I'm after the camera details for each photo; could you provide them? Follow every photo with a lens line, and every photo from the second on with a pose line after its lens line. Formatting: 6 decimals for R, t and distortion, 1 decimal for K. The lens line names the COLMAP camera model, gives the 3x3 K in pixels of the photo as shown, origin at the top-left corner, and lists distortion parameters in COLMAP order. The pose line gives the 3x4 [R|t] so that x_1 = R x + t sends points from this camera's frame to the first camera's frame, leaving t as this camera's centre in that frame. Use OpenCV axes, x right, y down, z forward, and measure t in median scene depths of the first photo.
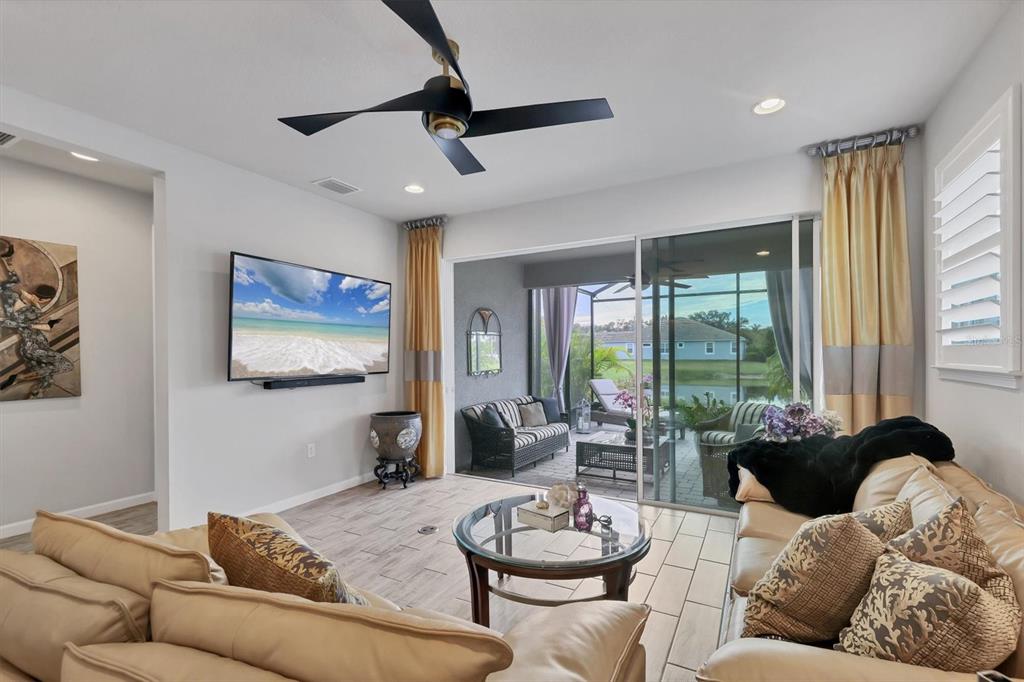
lens RADIAL K [[453.8, 0, 511.8], [0, 453.8, 351.1], [0, 0, 1]] dist [0.008996, -0.000734]
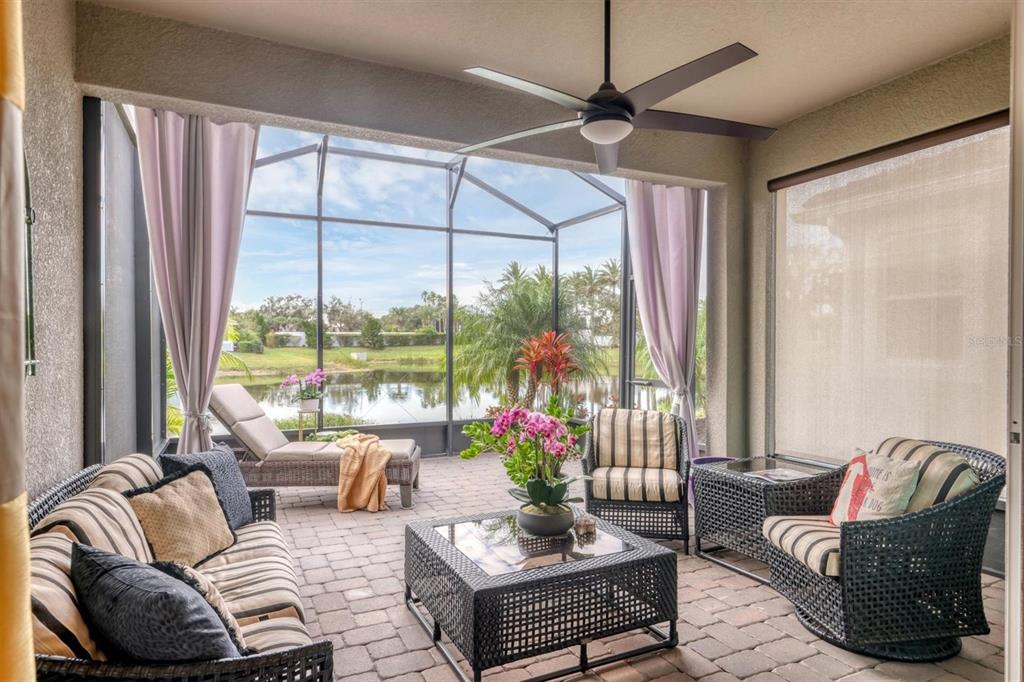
lens RADIAL K [[588.8, 0, 514.0], [0, 588.8, 347.1], [0, 0, 1]] dist [0.016721, 0.000622]
pose [[0.582613, -0.003935, 0.812740, -0.142262], [-0.005082, 0.999951, 0.008485, 0.030372], [-0.812734, -0.009074, 0.582565, 0.670722]]
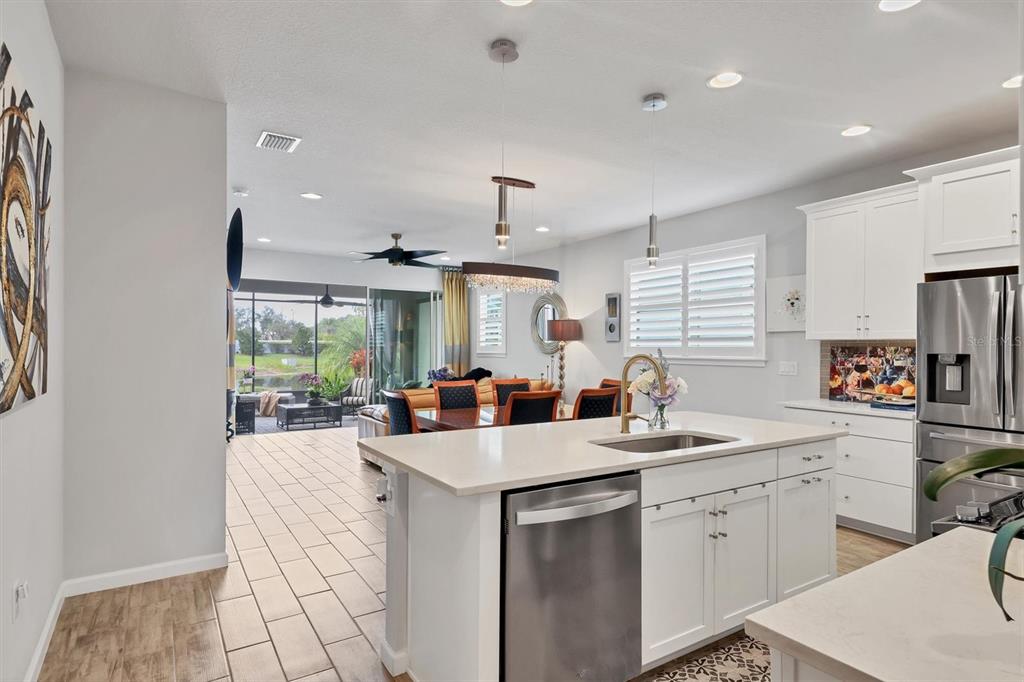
lens RADIAL K [[546.4, 0, 510.9], [0, 546.4, 348.7], [0, 0, 1]] dist [0.001729, 0.000177]
pose [[0.478066, 0.007332, 0.878293, -0.930626], [-0.010307, 0.999943, -0.002738, 0.006190], [-0.878263, -0.007744, 0.478115, -0.403295]]
